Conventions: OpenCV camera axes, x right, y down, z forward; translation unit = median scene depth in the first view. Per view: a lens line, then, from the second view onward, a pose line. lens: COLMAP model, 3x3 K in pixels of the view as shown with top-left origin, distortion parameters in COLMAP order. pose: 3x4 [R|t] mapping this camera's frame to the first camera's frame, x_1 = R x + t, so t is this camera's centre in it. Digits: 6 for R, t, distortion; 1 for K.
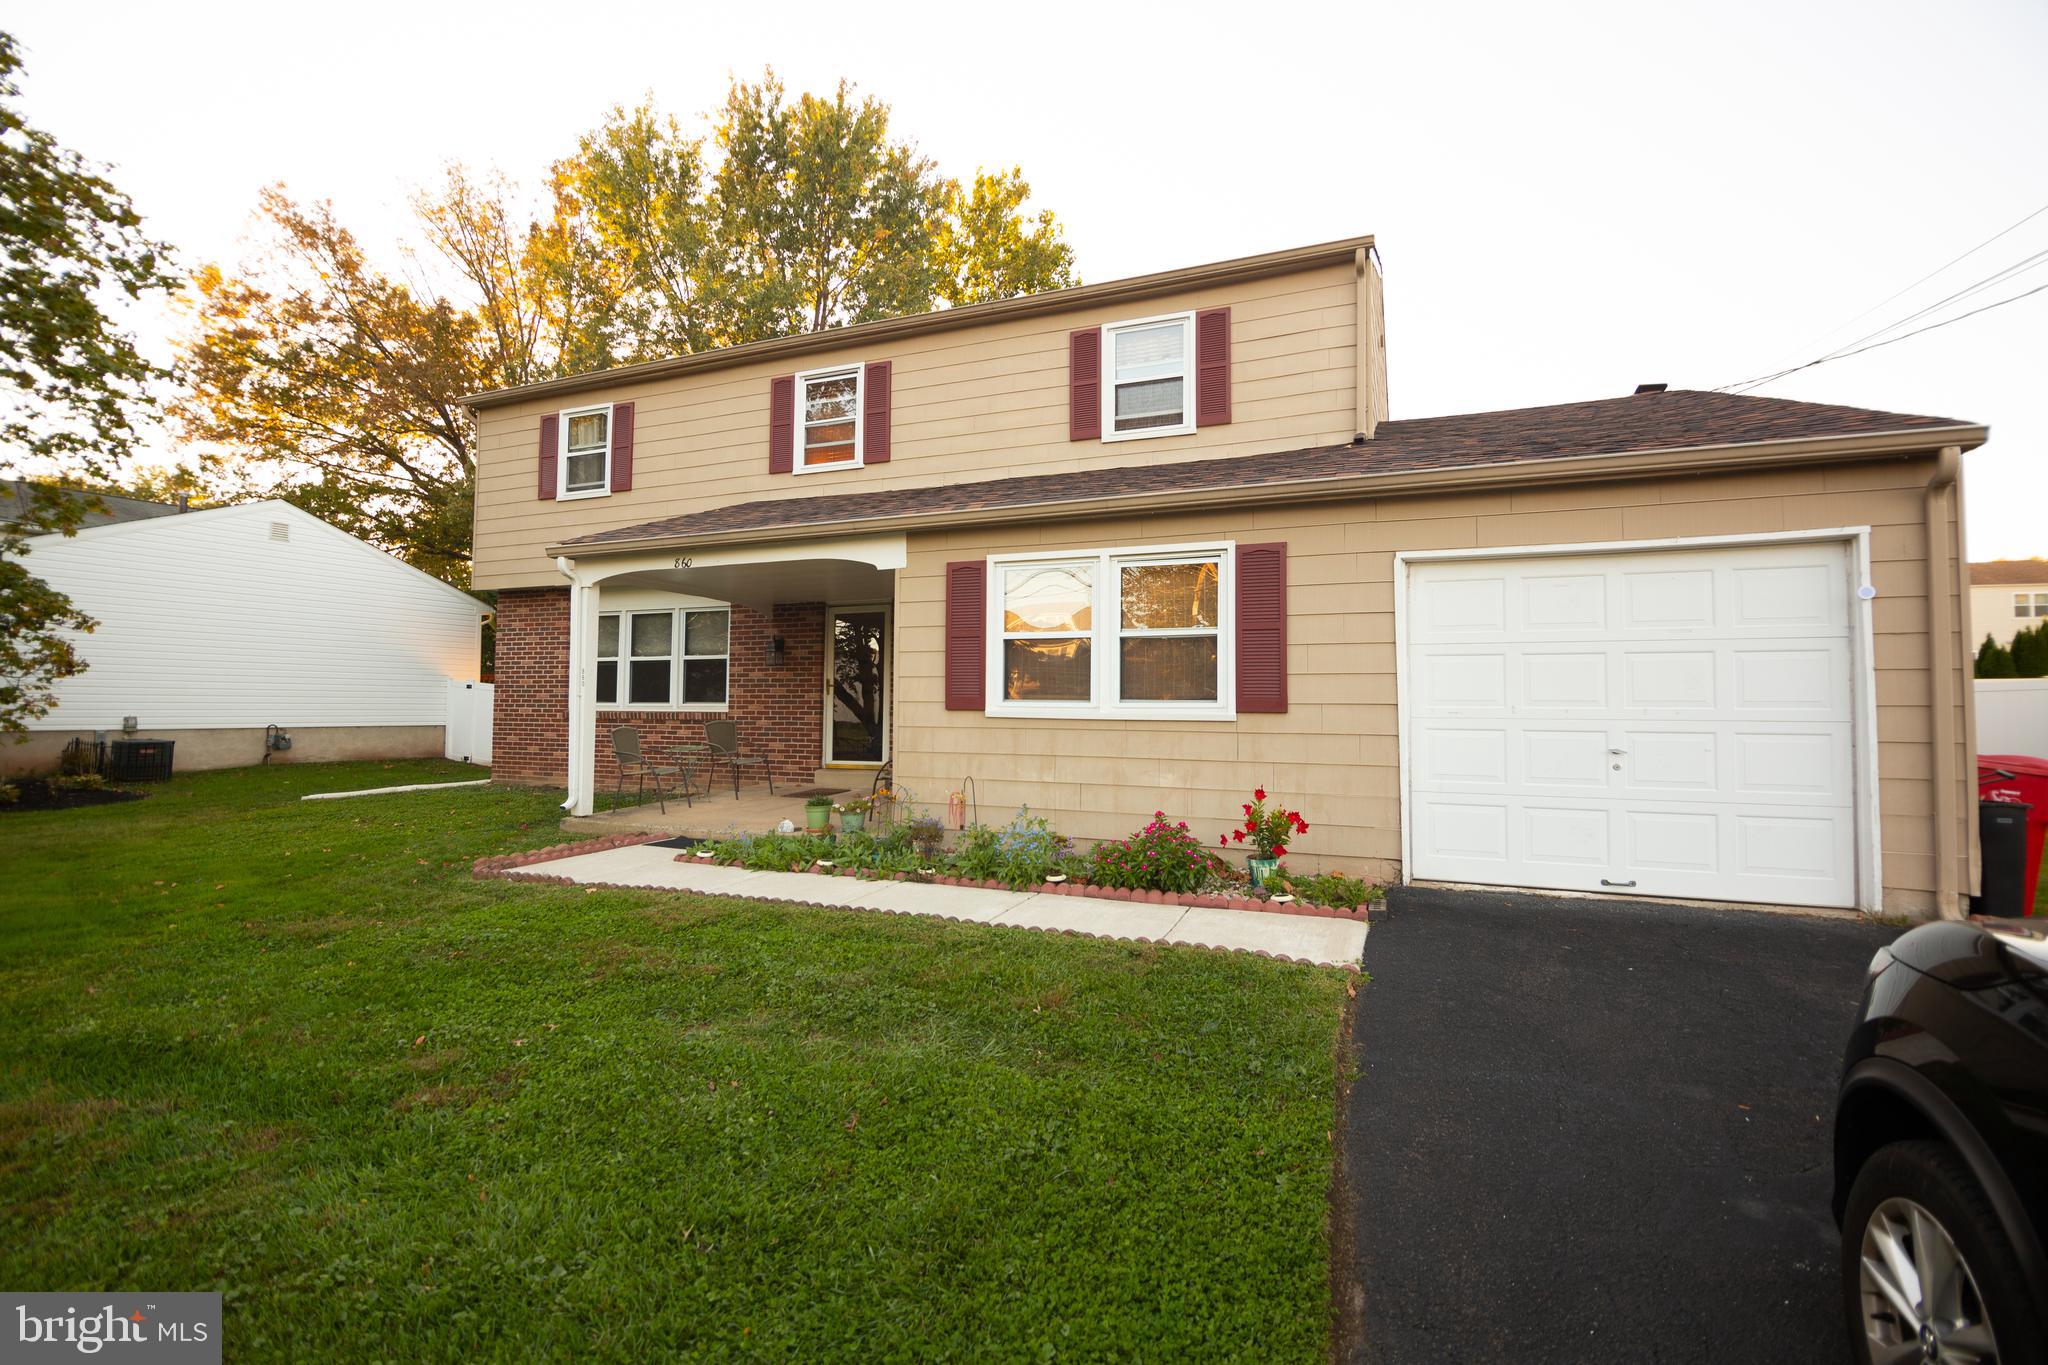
lens RADIAL K [[947.3, 0, 1019.6], [0, 947.3, 670.6], [0, 0, 1]] dist [-0.016929, -0.000429]
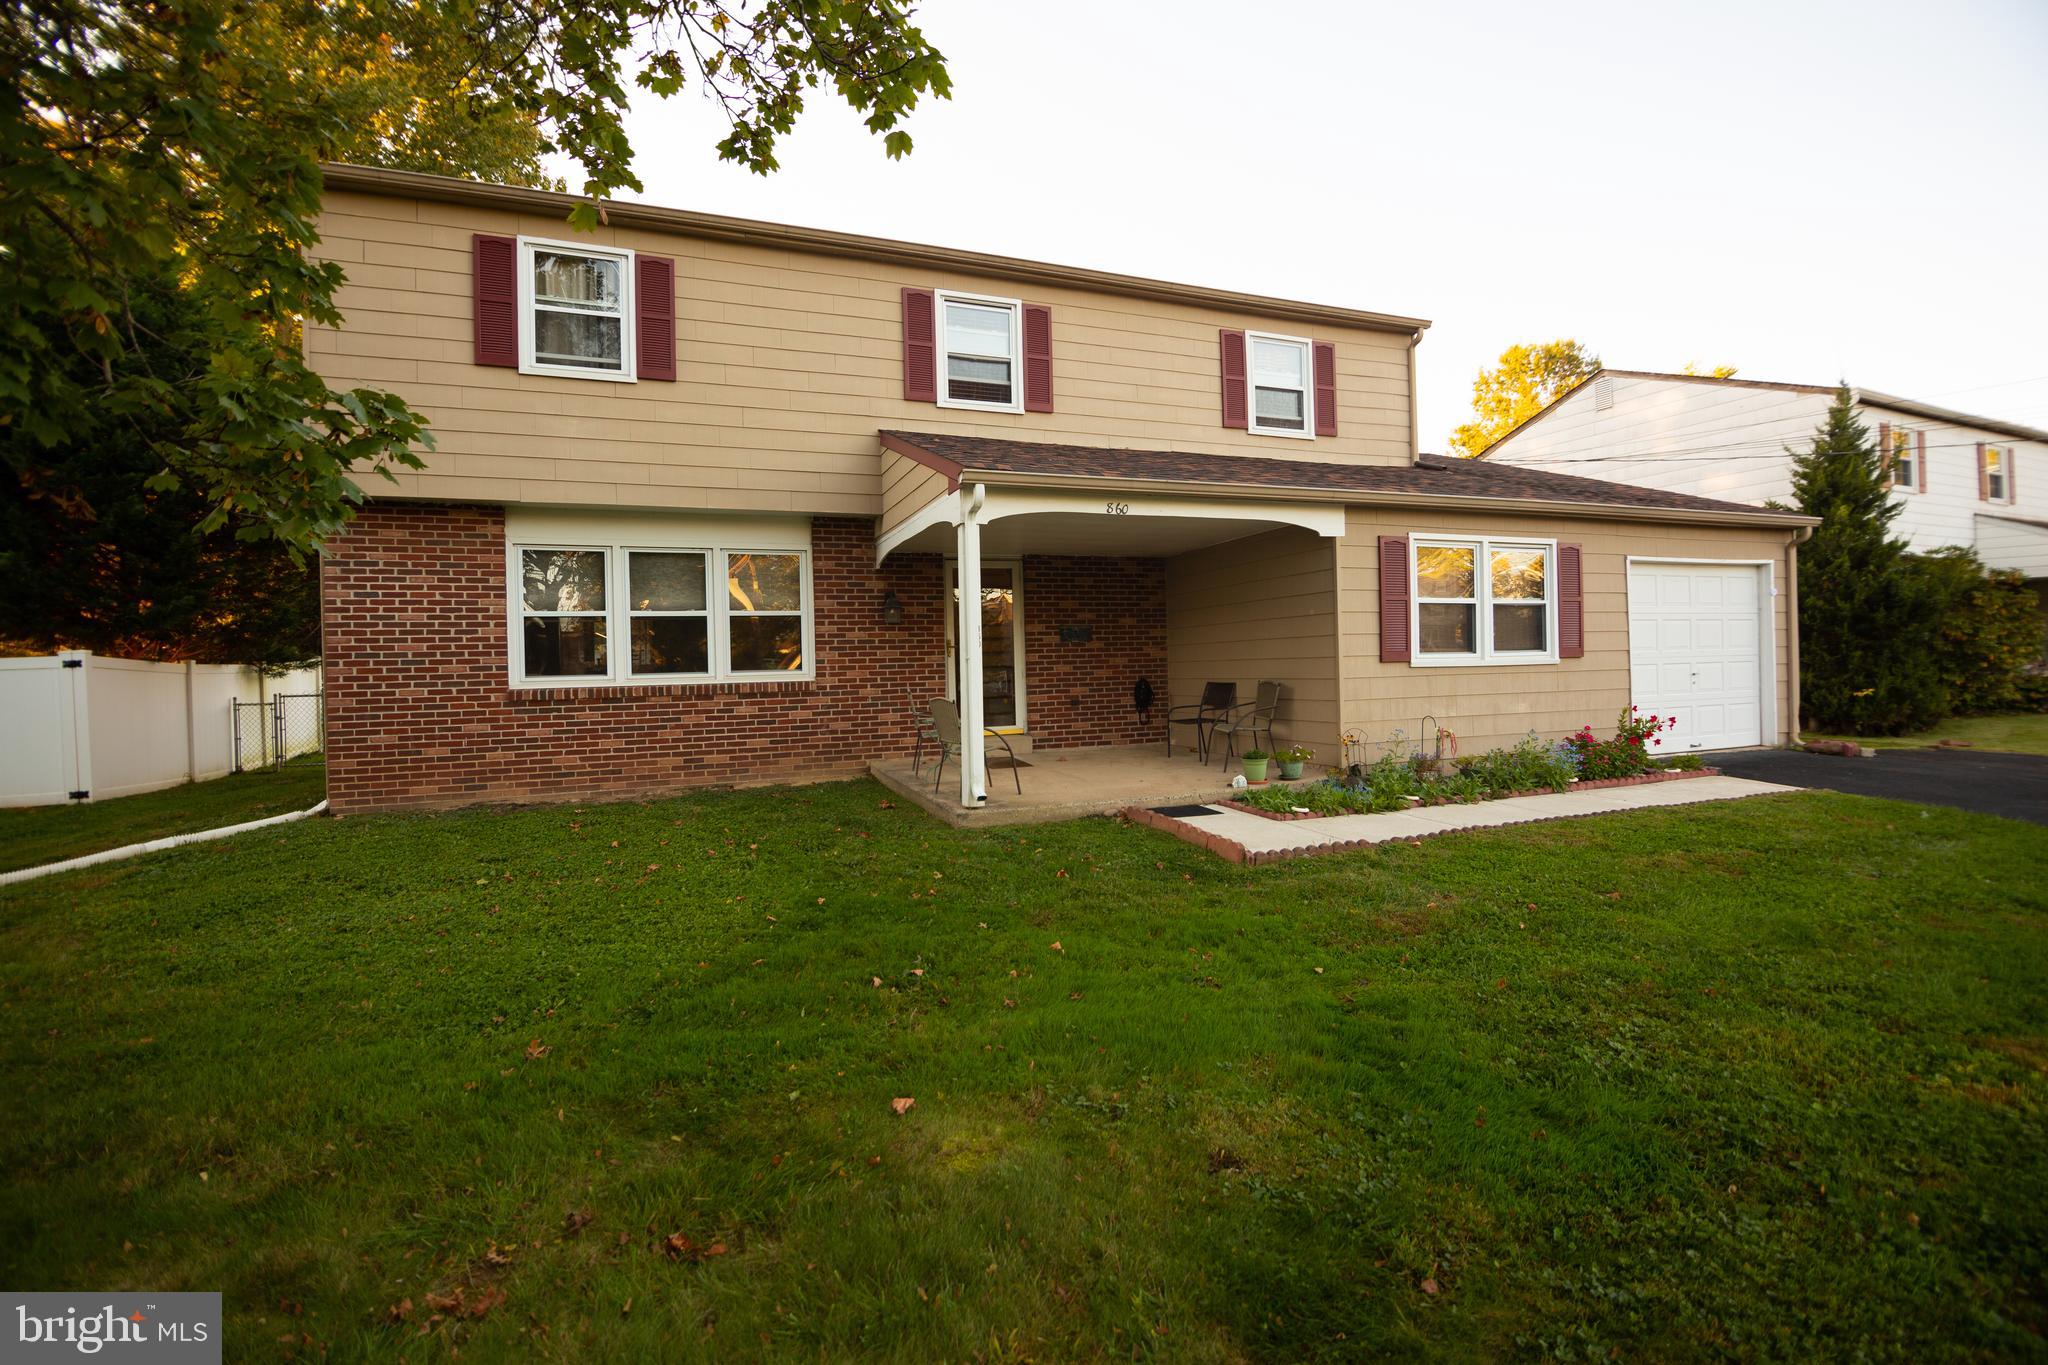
lens RADIAL K [[912.8, 0, 1025.9], [0, 912.8, 673.9], [0, 0, 1]] dist [-0.015813, -0.000603]
pose [[0.718851, -0.029423, 0.694541, -0.993655], [0.001147, 0.999153, 0.041140, 0.007665], [-0.695163, -0.028777, 0.718276, 0.421335]]
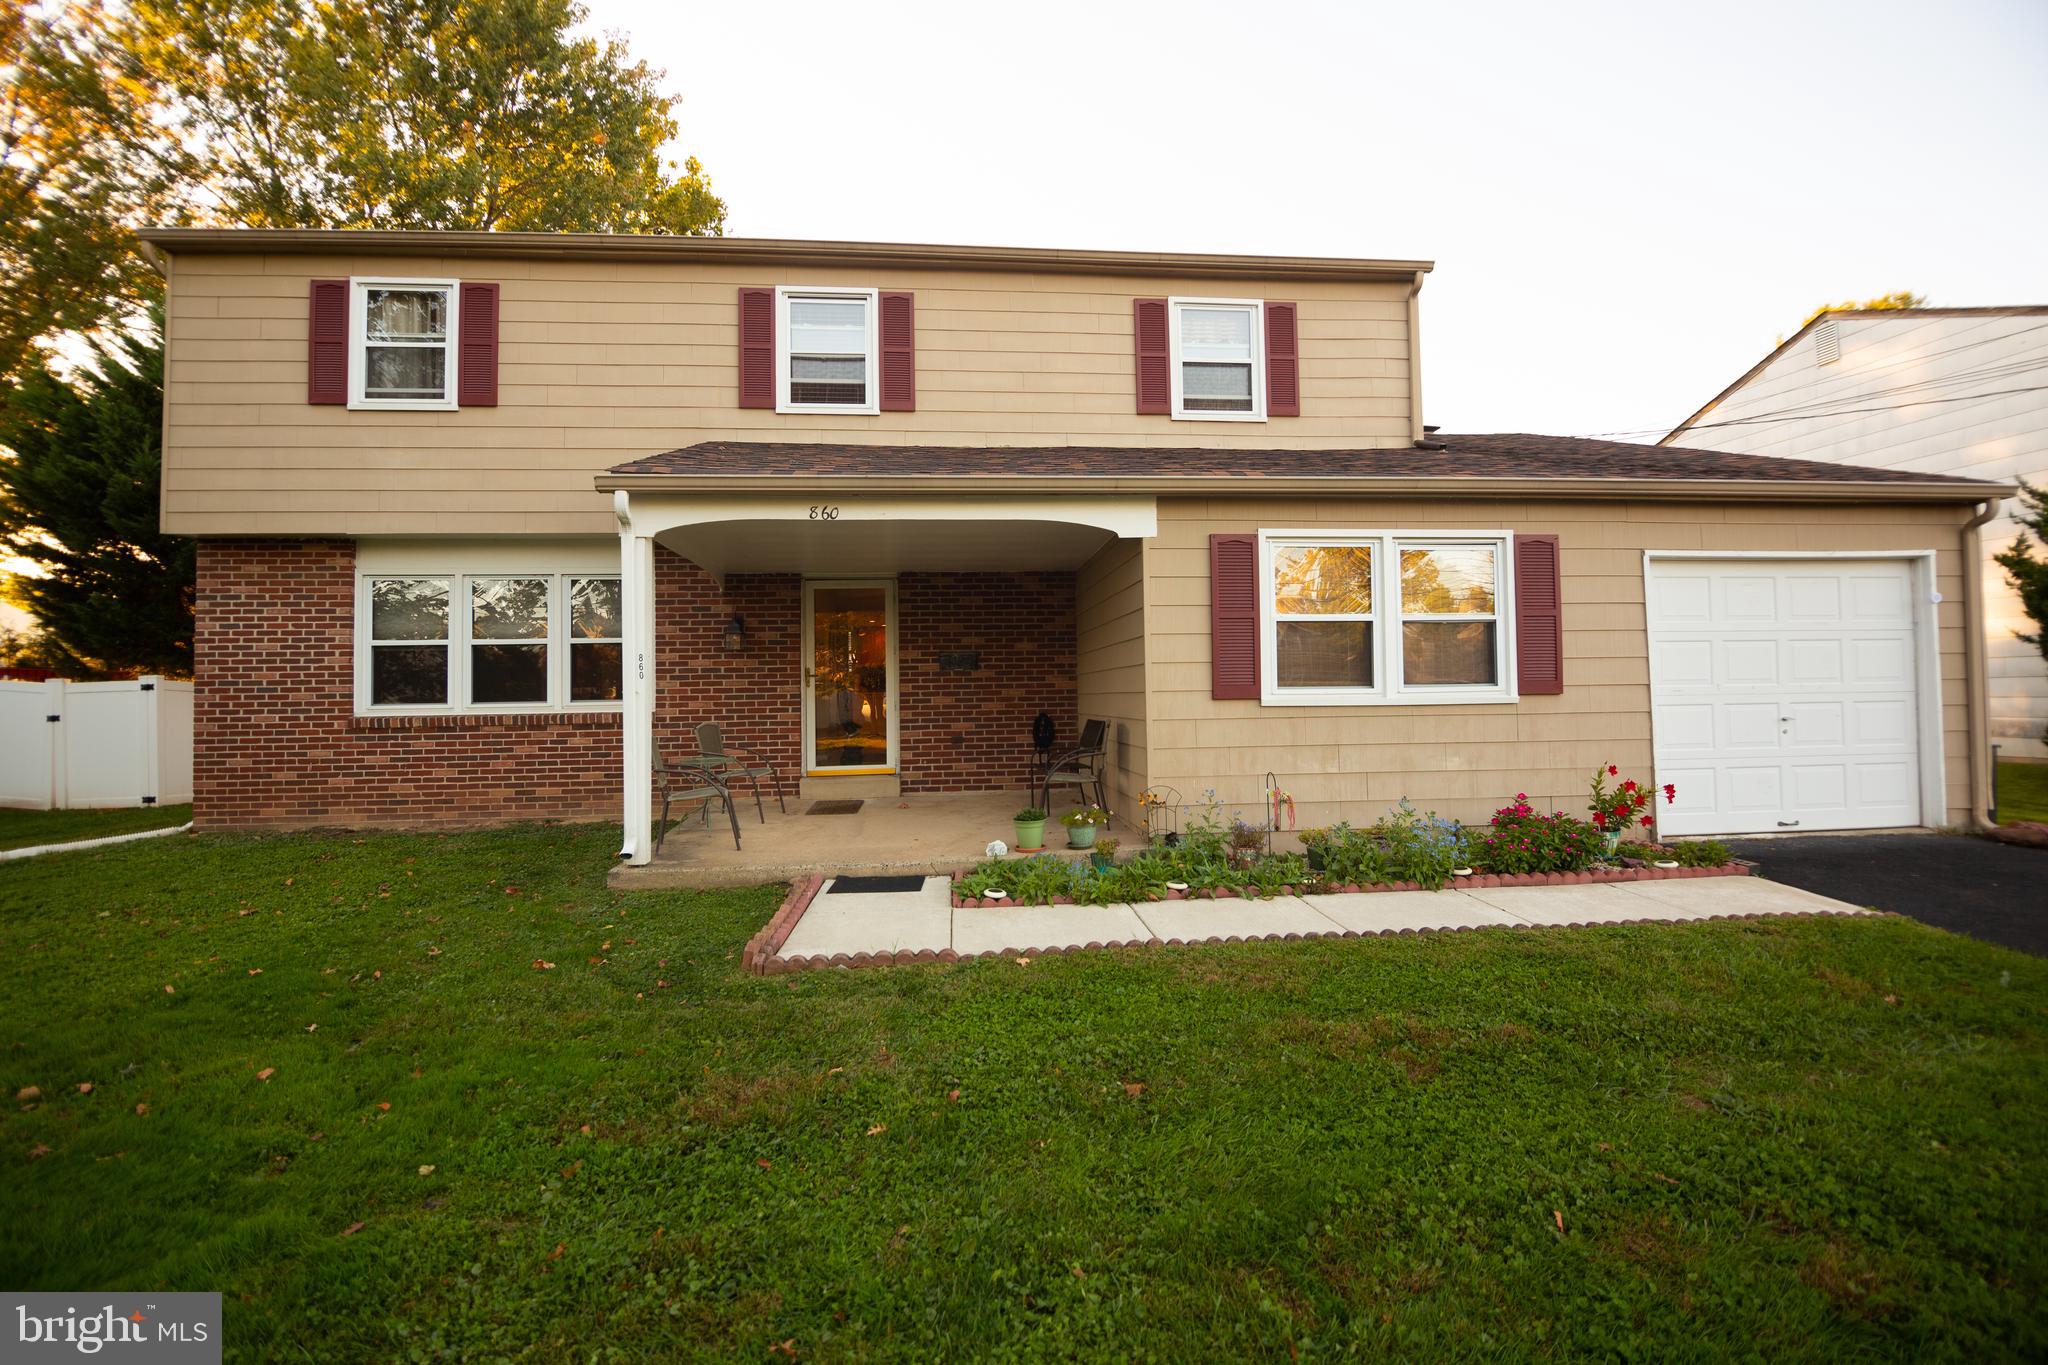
lens RADIAL K [[918.5, 0, 1024.7], [0, 918.5, 672.0], [0, 0, 1]] dist [-0.010633, -0.007525]
pose [[0.879502, -0.008562, 0.475818, -0.545894], [0.002571, 0.999909, 0.013241, 0.003078], [-0.475888, -0.010422, 0.879444, 0.275344]]
